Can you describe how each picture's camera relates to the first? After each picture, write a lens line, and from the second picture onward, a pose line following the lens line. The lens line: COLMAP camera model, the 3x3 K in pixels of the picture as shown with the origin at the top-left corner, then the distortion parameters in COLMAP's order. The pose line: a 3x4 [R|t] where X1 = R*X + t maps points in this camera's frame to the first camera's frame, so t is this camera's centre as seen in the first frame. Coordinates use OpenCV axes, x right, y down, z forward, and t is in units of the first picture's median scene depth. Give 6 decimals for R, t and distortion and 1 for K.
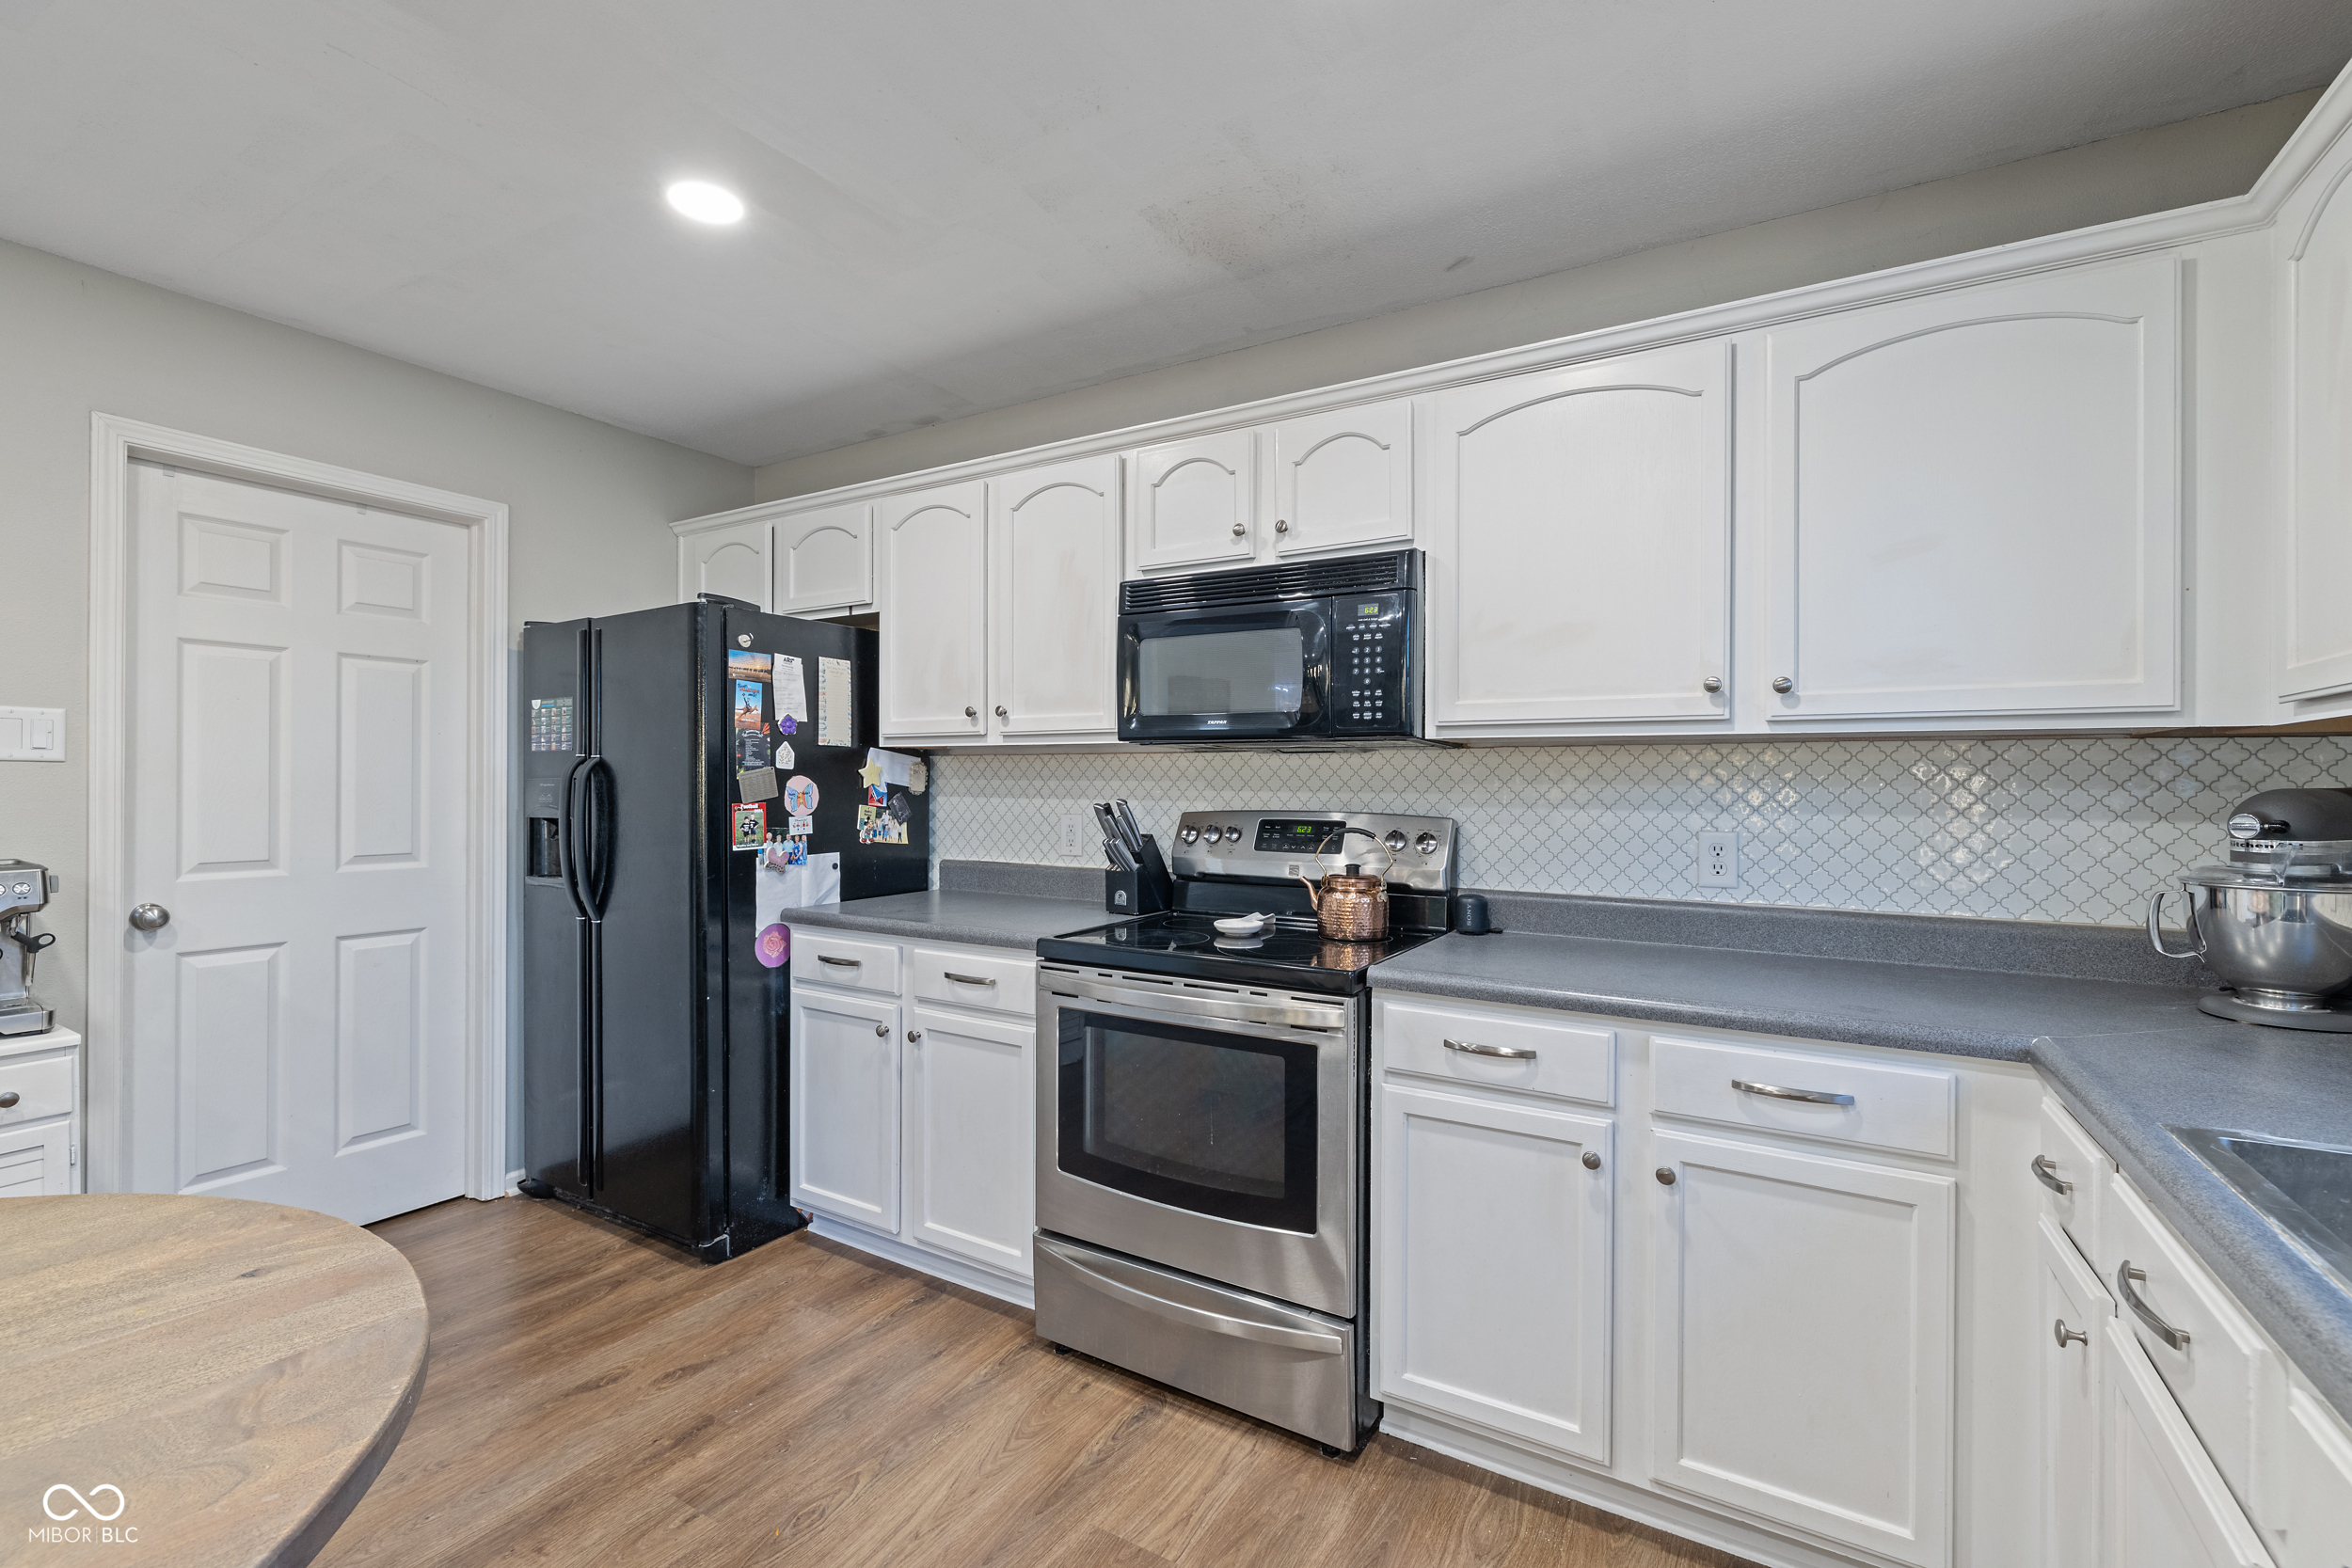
lens RADIAL K [[1020.6, 0, 1186.1], [0, 1020.6, 778.0], [0, 0, 1]] dist [-0.003404, 0.001068]
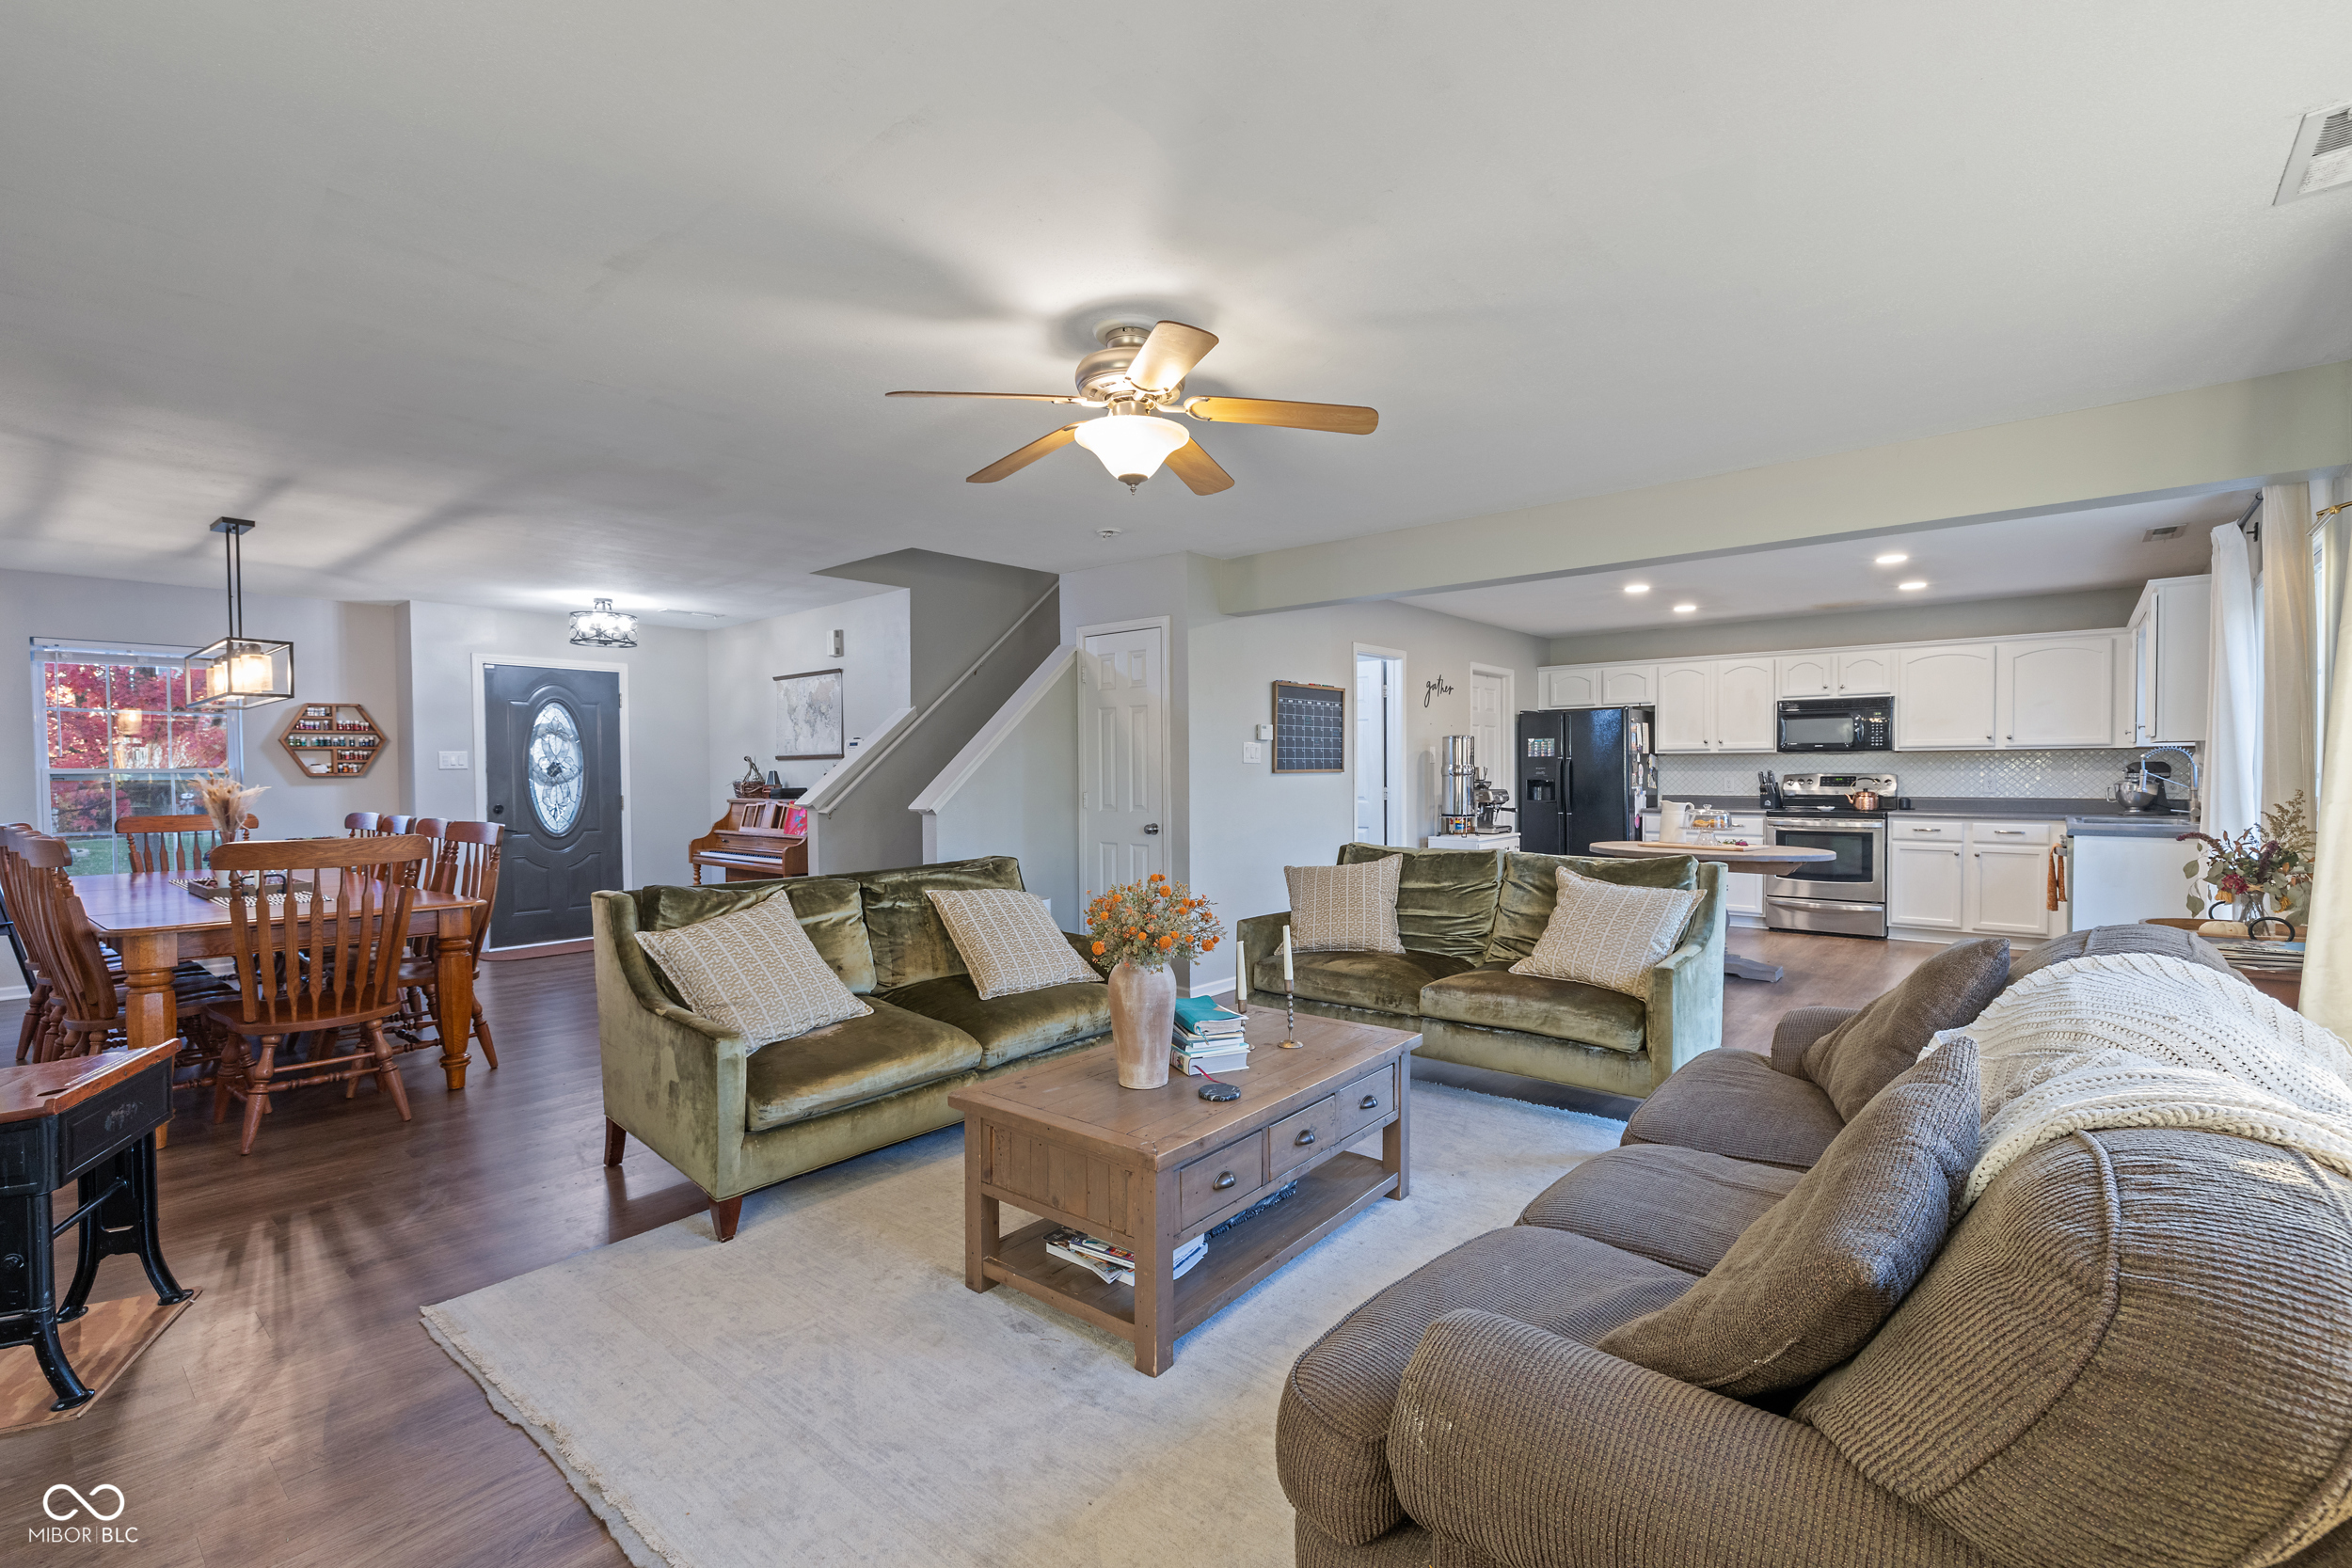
lens RADIAL K [[1020.6, 0, 1185.7], [0, 1020.6, 792.0], [0, 0, 1]] dist [-0.003404, 0.001068]
pose [[0.985955, -0.006554, -0.166883, -1.455282], [0.009887, 0.999768, 0.019152, 0.010775], [0.166718, -0.020533, 0.985791, -2.619092]]
